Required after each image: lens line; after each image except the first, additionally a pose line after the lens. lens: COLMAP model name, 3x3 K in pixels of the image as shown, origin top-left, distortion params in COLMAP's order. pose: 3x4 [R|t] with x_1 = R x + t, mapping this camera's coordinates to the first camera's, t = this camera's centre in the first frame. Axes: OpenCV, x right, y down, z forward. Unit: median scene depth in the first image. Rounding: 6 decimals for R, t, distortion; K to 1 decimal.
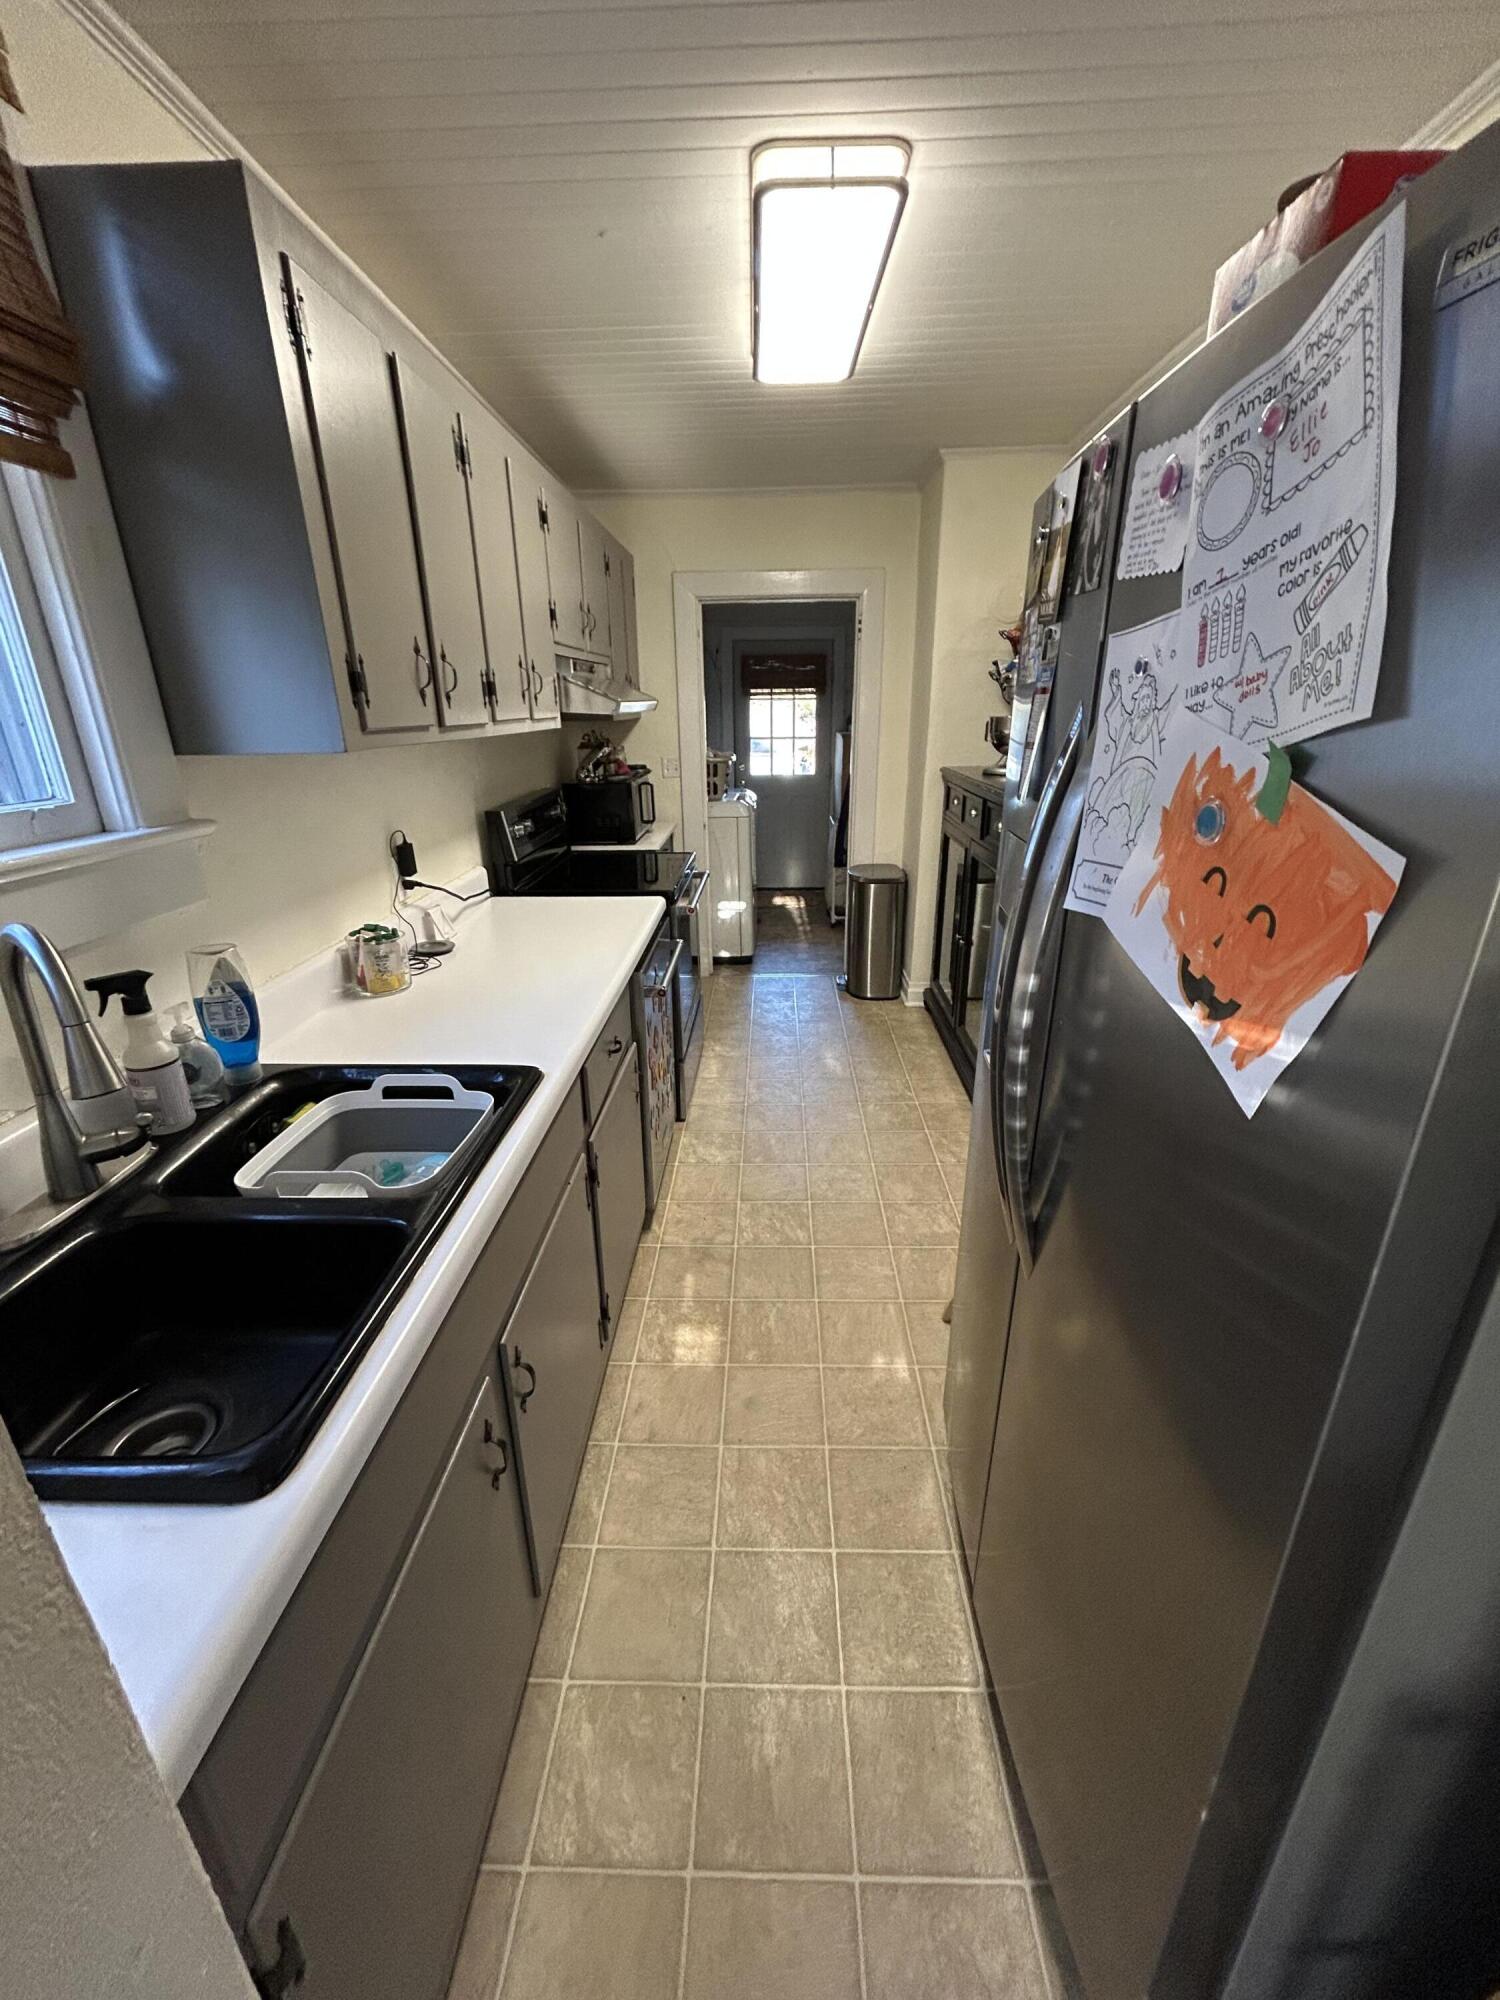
lens RADIAL K [[807.6, 0, 752.4], [0, 807.6, 1003.9], [0, 0, 1]] dist [0.000543, -0.000264]
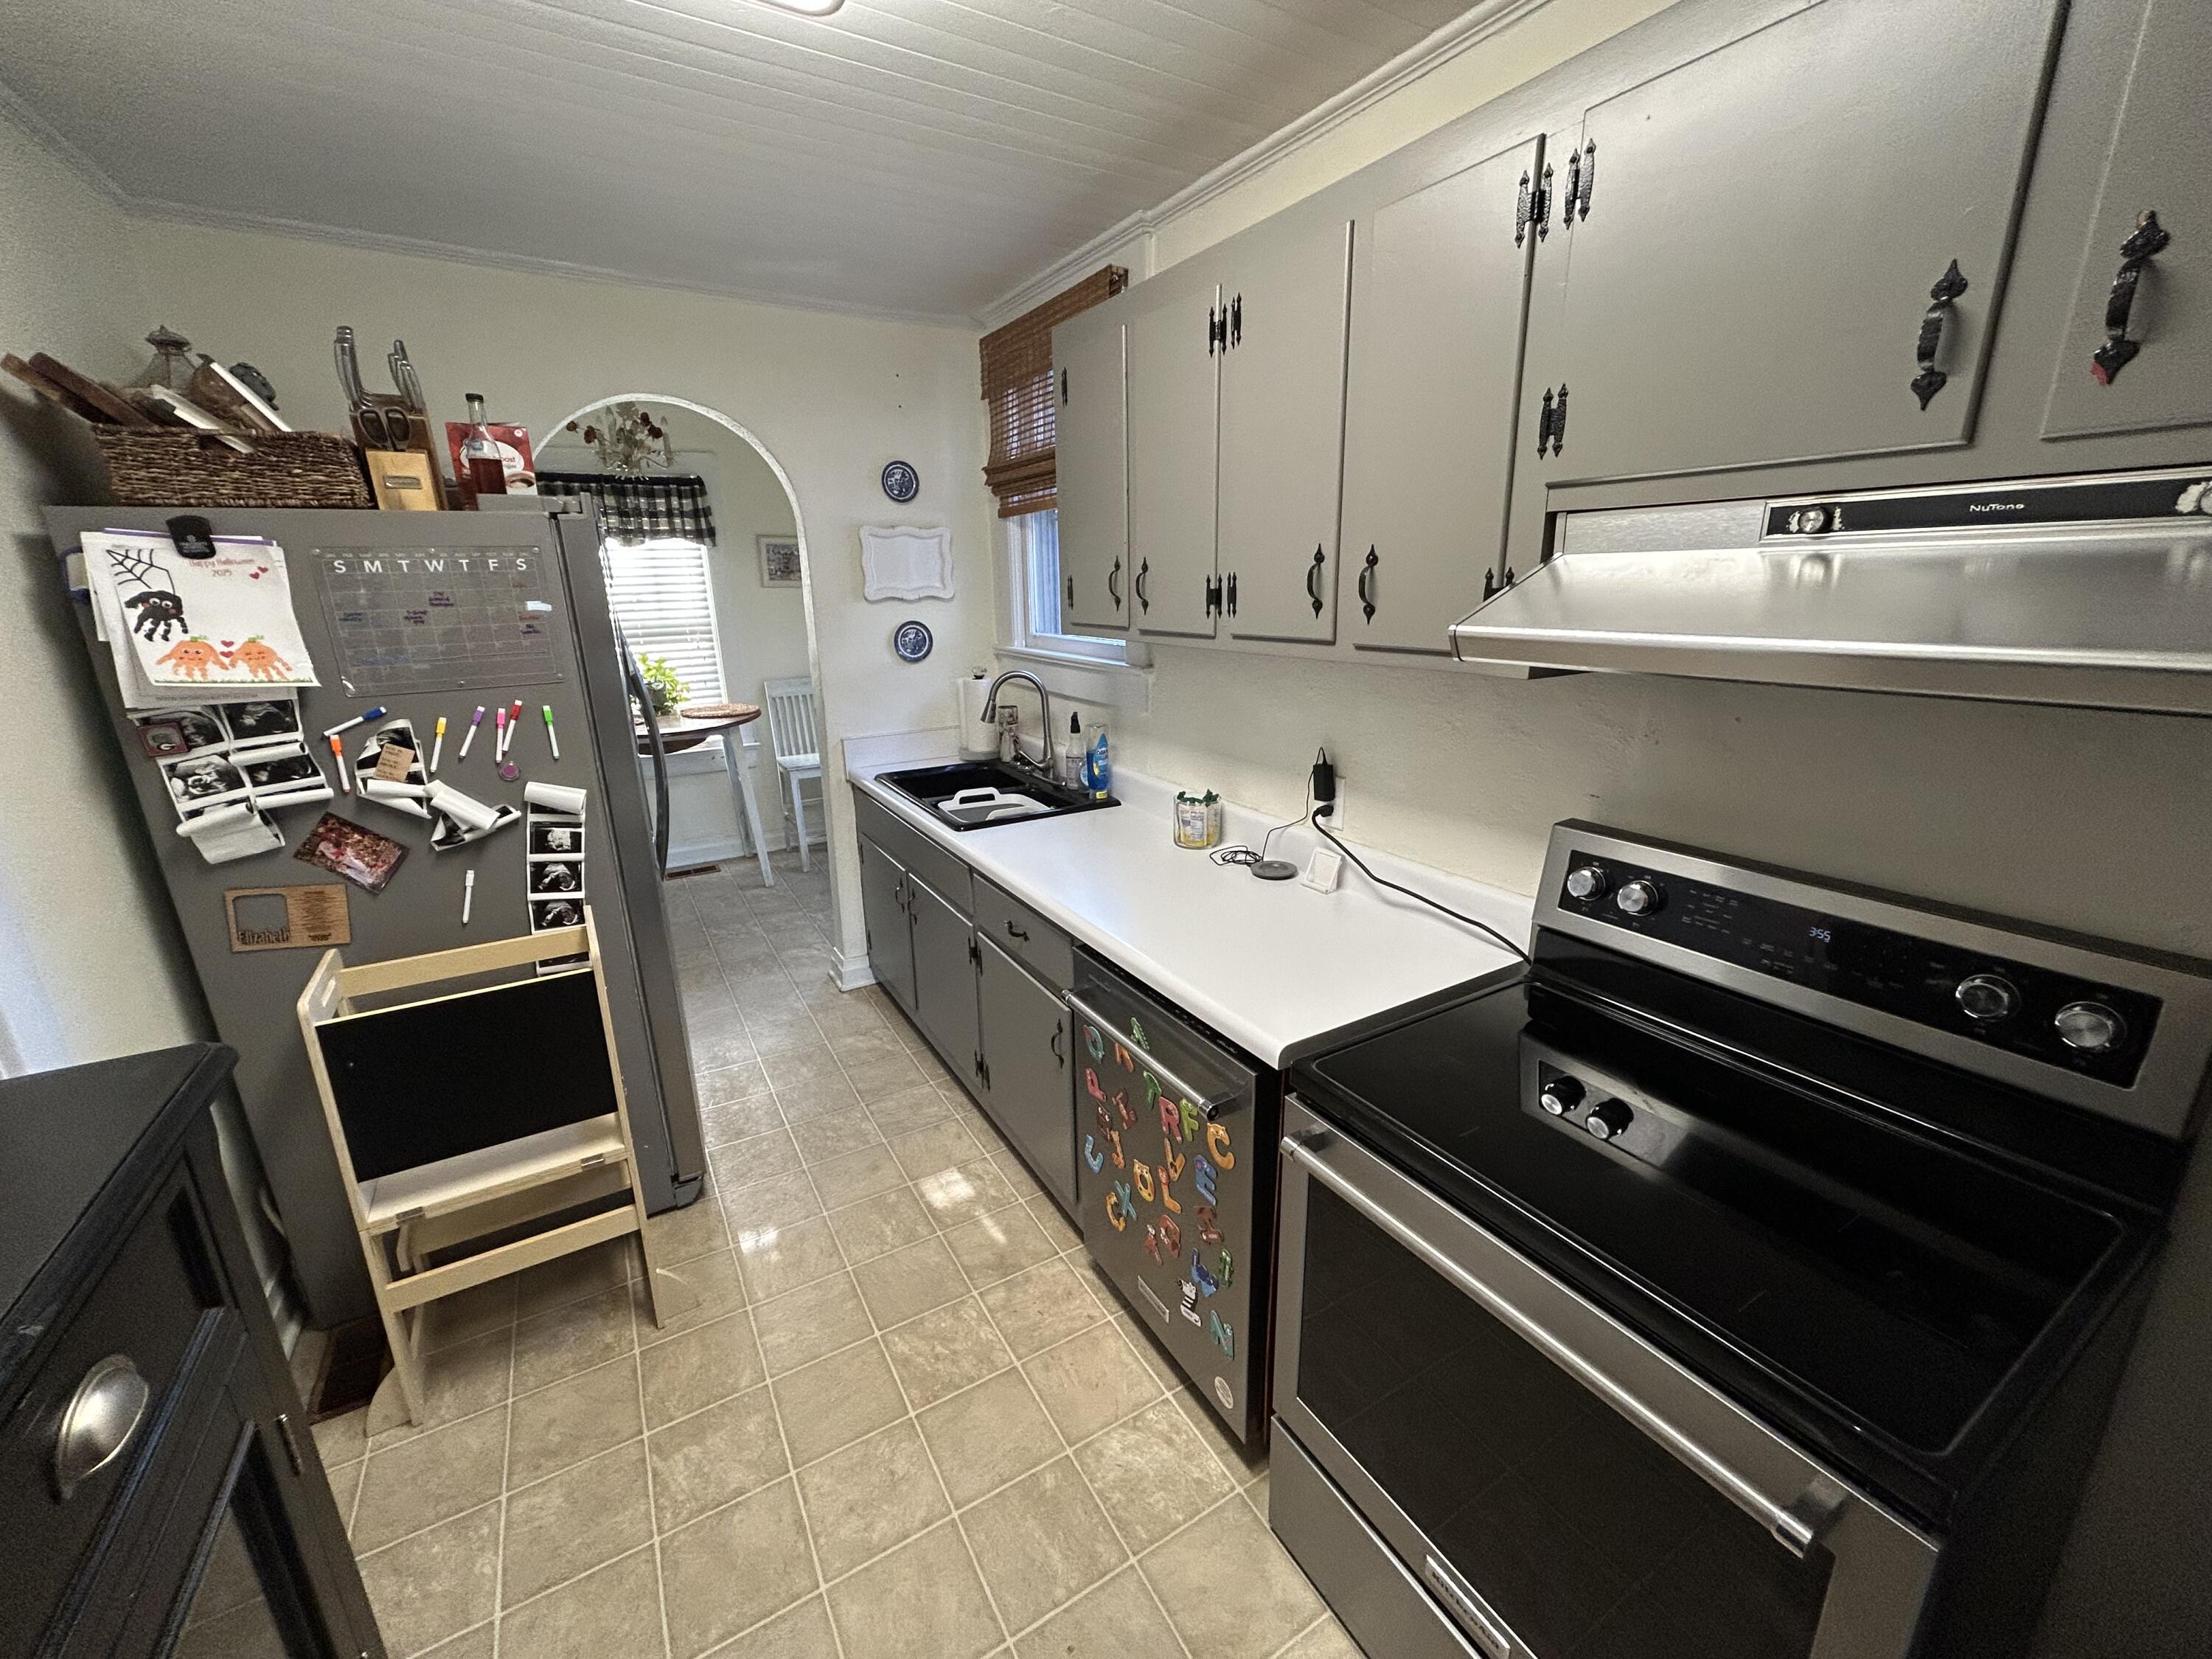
lens RADIAL K [[893.2, 0, 1112.1], [0, 893.2, 826.7], [0, 0, 1]] dist [0.000543, -0.000264]
pose [[-0.840506, 0.171633, -0.513899, 0.274463], [-0.163965, 0.823445, 0.543189, -0.658216], [0.516396, 0.540815, -0.663969, 1.636867]]
